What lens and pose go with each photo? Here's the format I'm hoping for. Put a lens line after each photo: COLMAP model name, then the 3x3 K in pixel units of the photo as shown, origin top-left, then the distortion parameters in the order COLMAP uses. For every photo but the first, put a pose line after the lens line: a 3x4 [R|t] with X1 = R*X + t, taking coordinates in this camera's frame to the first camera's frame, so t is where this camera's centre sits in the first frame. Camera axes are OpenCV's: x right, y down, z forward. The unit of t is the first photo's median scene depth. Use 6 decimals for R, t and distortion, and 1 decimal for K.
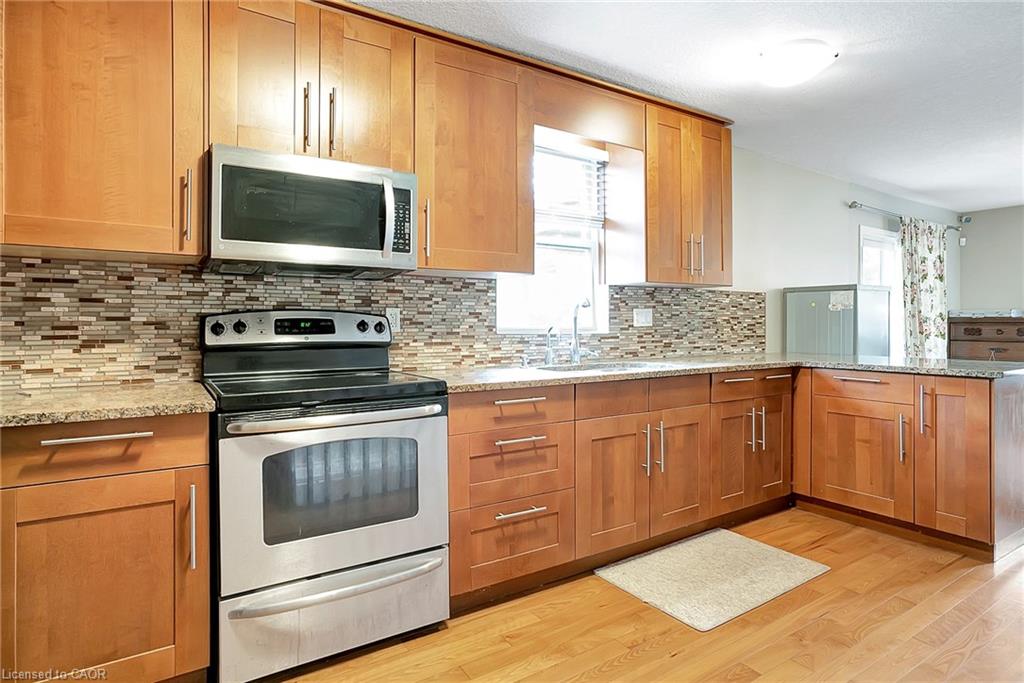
lens RADIAL K [[561.6, 0, 518.3], [0, 561.6, 322.9], [0, 0, 1]] dist [-0.039130, 0.029926]
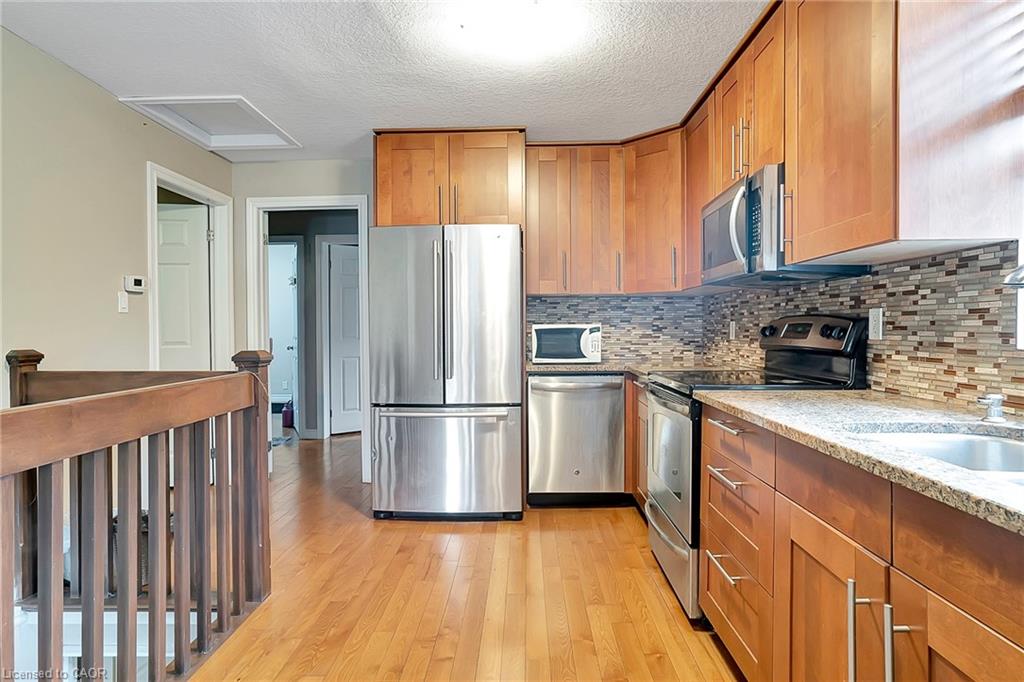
lens RADIAL K [[561.6, 0, 511.5], [0, 561.6, 333.5], [0, 0, 1]] dist [-0.039130, 0.029926]
pose [[-0.560867, 0.008495, -0.827862, 0.647150], [0.000589, 0.999951, 0.009861, 0.000185], [0.827906, 0.005043, -0.560845, 0.943768]]
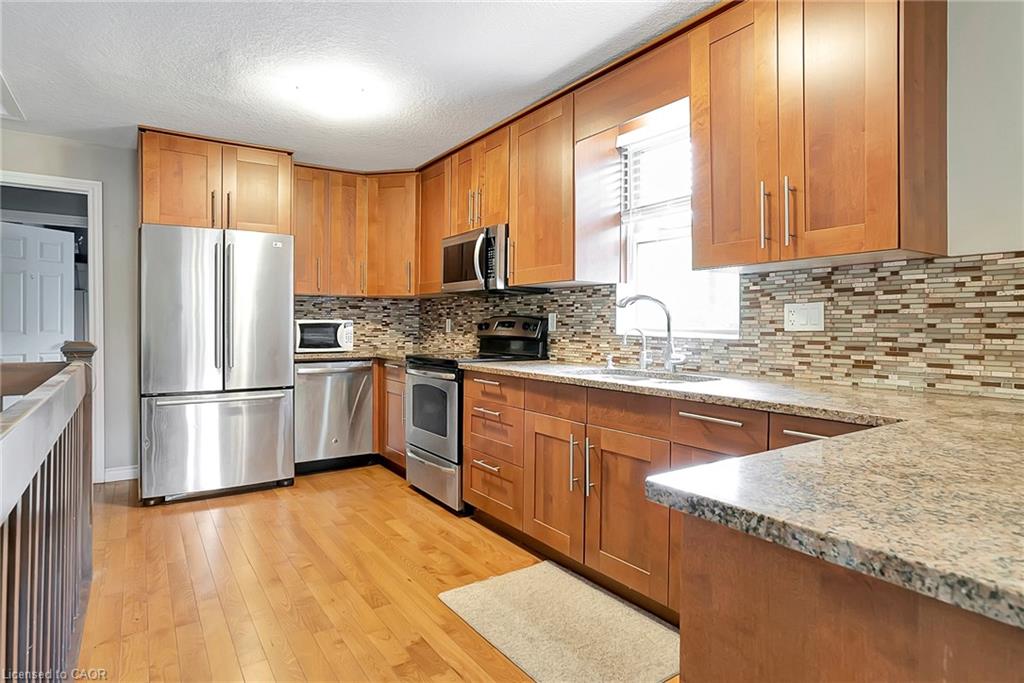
lens RADIAL K [[561.6, 0, 517.8], [0, 561.6, 329.5], [0, 0, 1]] dist [-0.039130, 0.029926]
pose [[0.028225, 0.007584, -0.999573, 1.060722], [-0.007671, 0.999943, 0.007371, 0.003146], [0.999572, 0.007460, 0.028281, 0.817727]]
